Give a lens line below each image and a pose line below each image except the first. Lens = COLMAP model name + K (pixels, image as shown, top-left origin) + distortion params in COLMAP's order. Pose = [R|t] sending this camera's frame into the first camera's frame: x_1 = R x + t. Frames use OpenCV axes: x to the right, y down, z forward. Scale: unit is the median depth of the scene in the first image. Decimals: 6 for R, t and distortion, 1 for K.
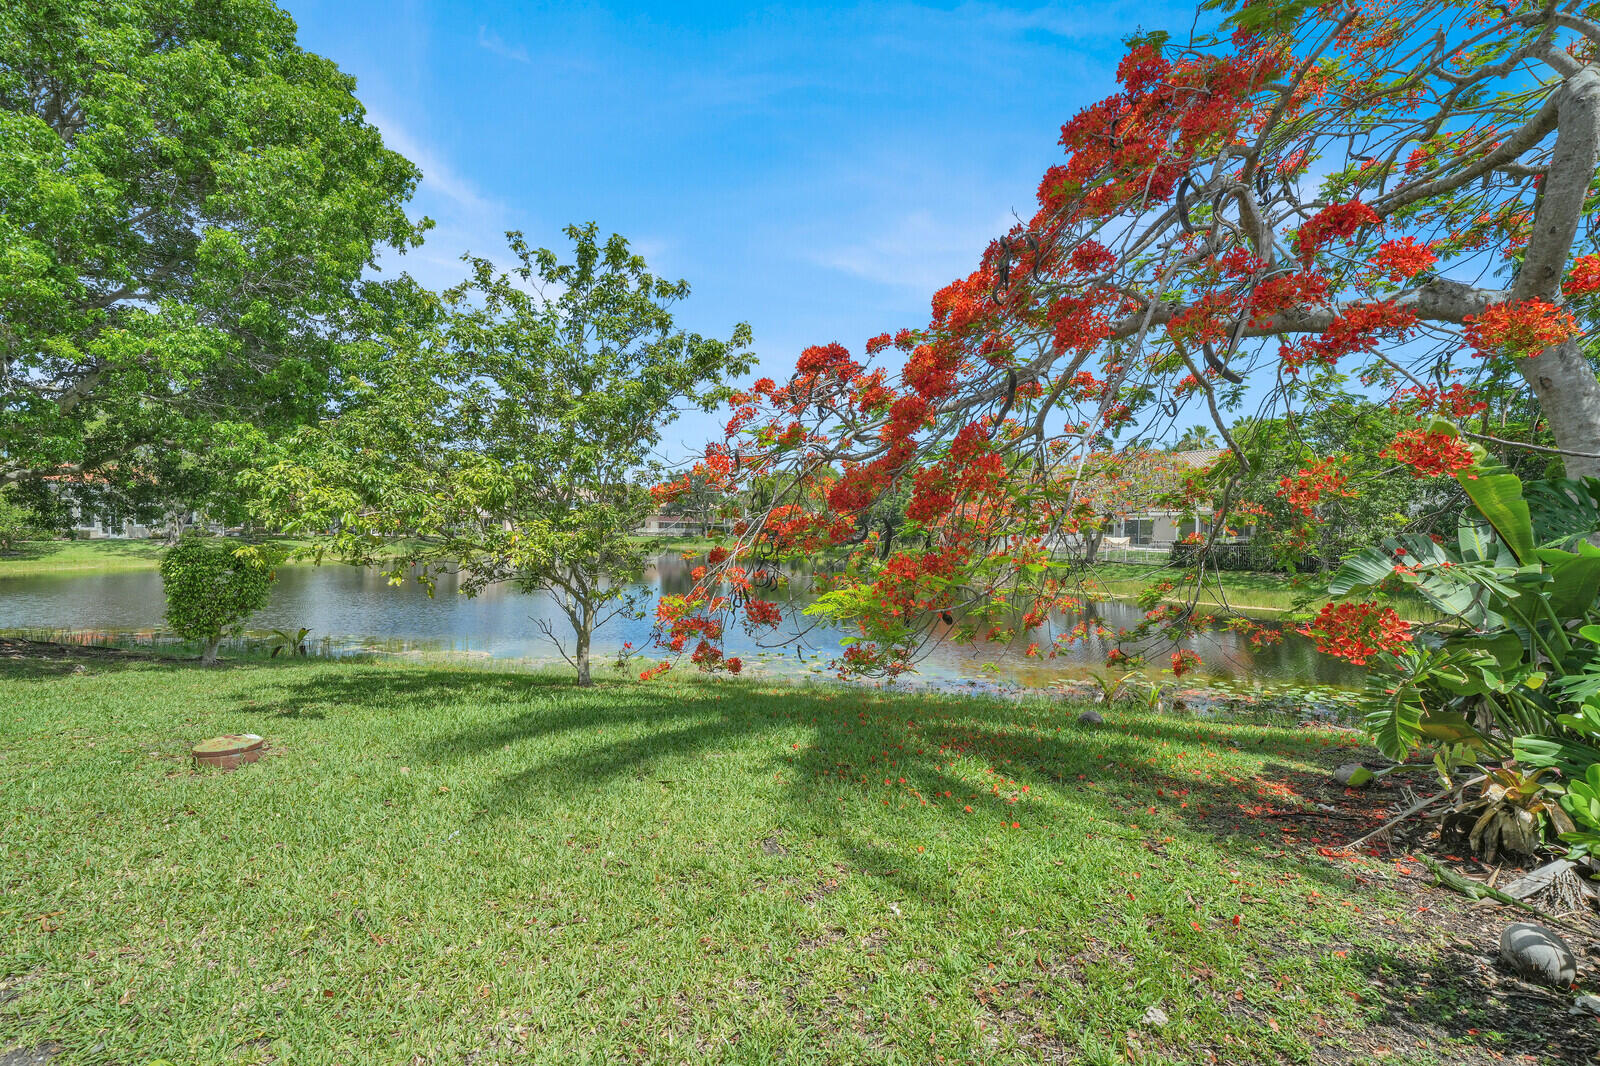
lens RADIAL K [[708.8, 0, 801.5], [0, 708.8, 536.4], [0, 0, 1]] dist [0.007812, 0.000710]
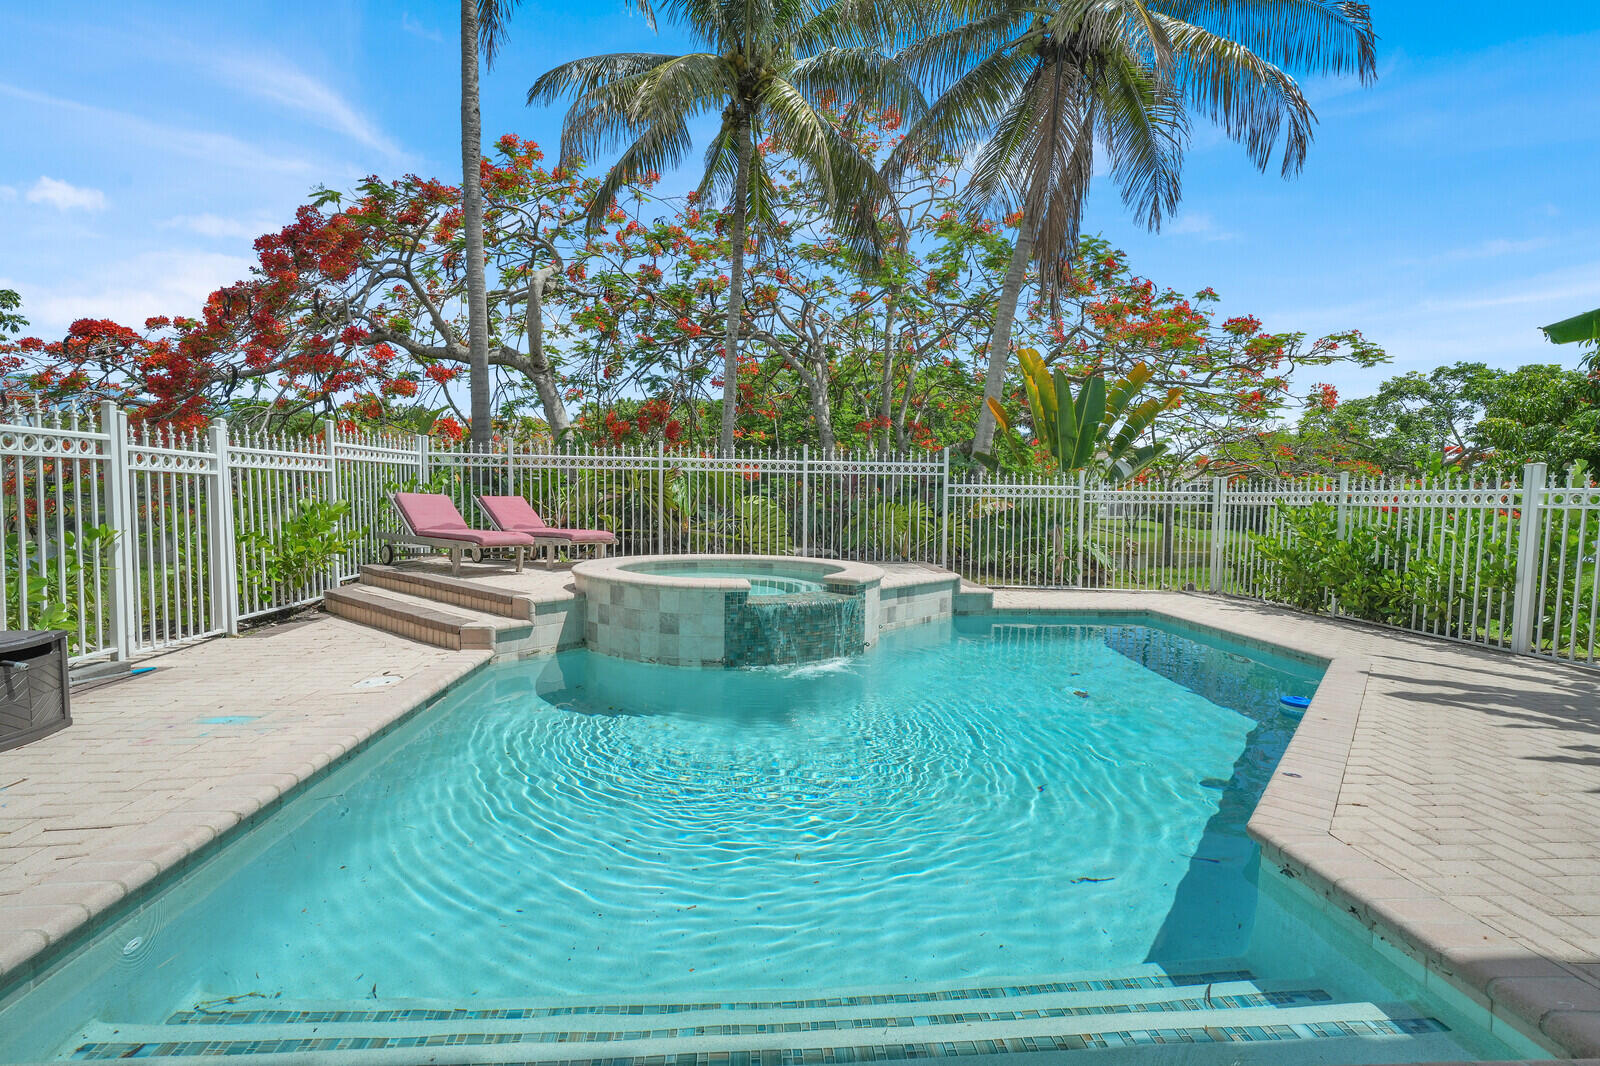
lens RADIAL K [[708.8, 0, 801.5], [0, 708.8, 536.4], [0, 0, 1]] dist [0.007812, 0.000710]
pose [[0.742200, -0.028999, 0.669550, 0.098123], [-0.001956, 0.998965, 0.045434, 0.074269], [-0.670175, -0.035031, 0.741376, -0.872555]]
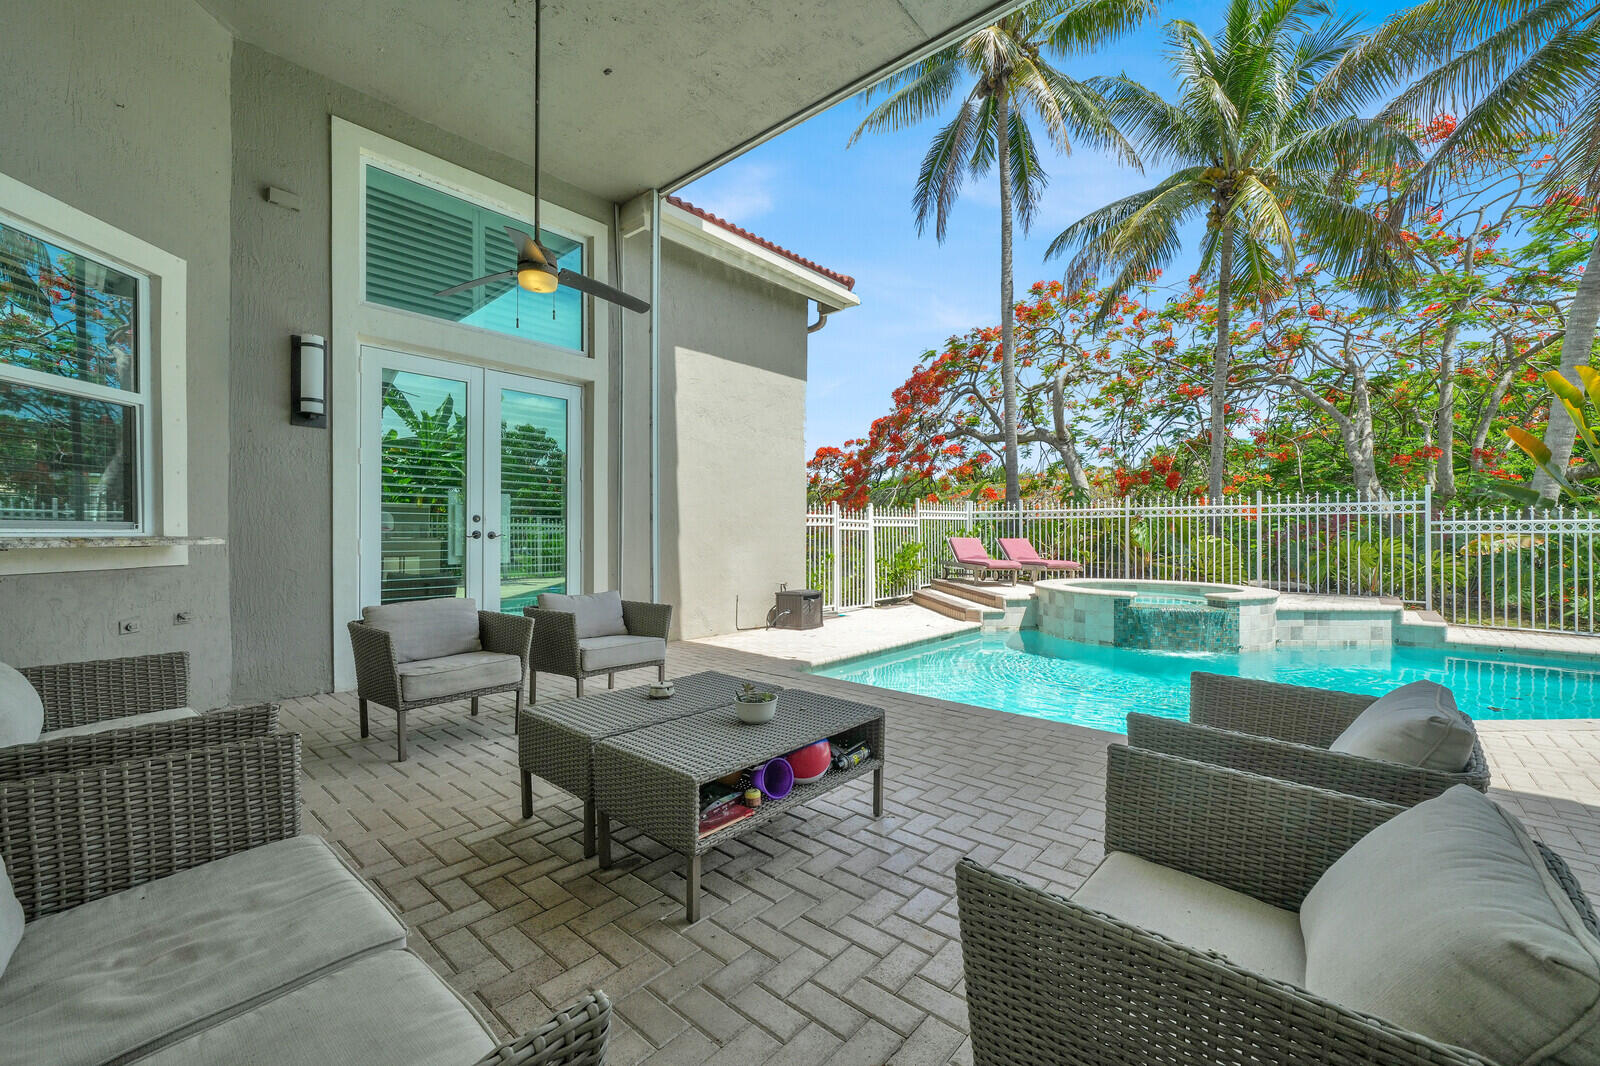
lens RADIAL K [[655.2, 0, 805.9], [0, 655.2, 538.2], [0, 0, 1]] dist [-0.000186, -0.000058]
pose [[0.998268, -0.004403, -0.058666, 0.092885], [0.003818, 0.999942, -0.010093, 0.075835], [0.058707, 0.009851, 0.998227, -1.264101]]
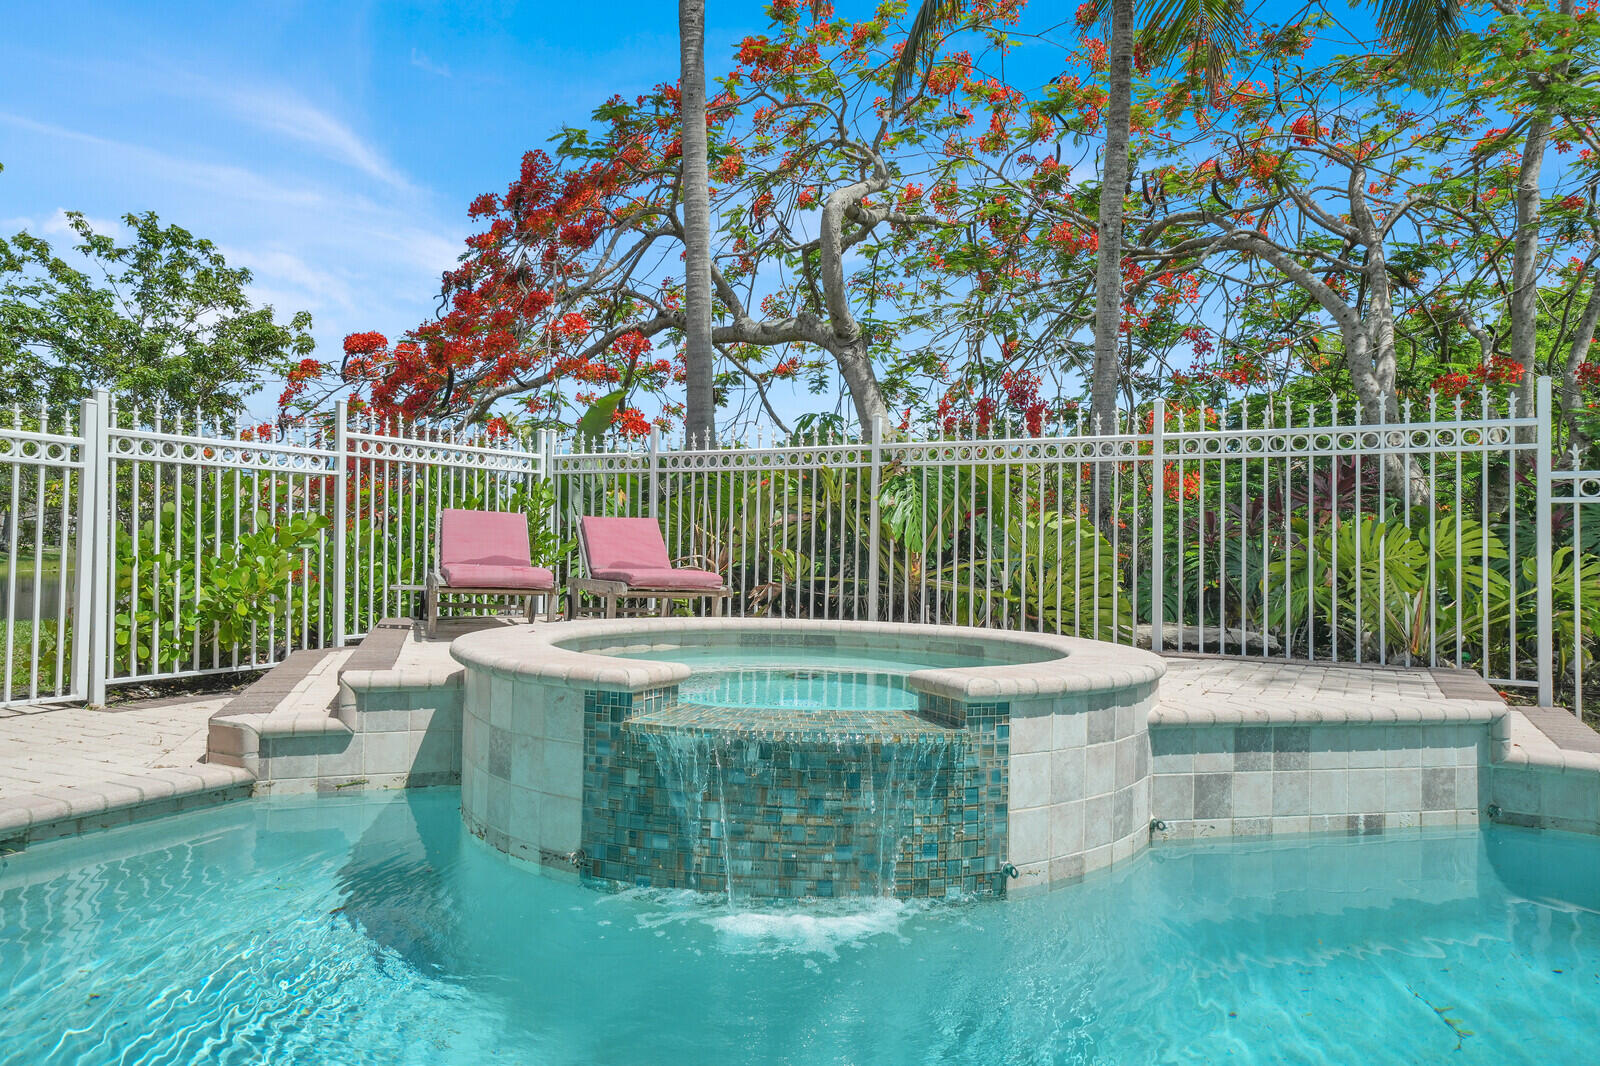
lens RADIAL K [[1045.8, 0, 798.5], [0, 1045.8, 537.7], [0, 0, 1]] dist [0.030854, 0.001403]
pose [[0.988380, 0.015170, 0.151243, 0.452734], [-0.010866, 0.999513, -0.029243, 0.104234], [-0.151613, 0.027260, 0.988064, -0.765228]]
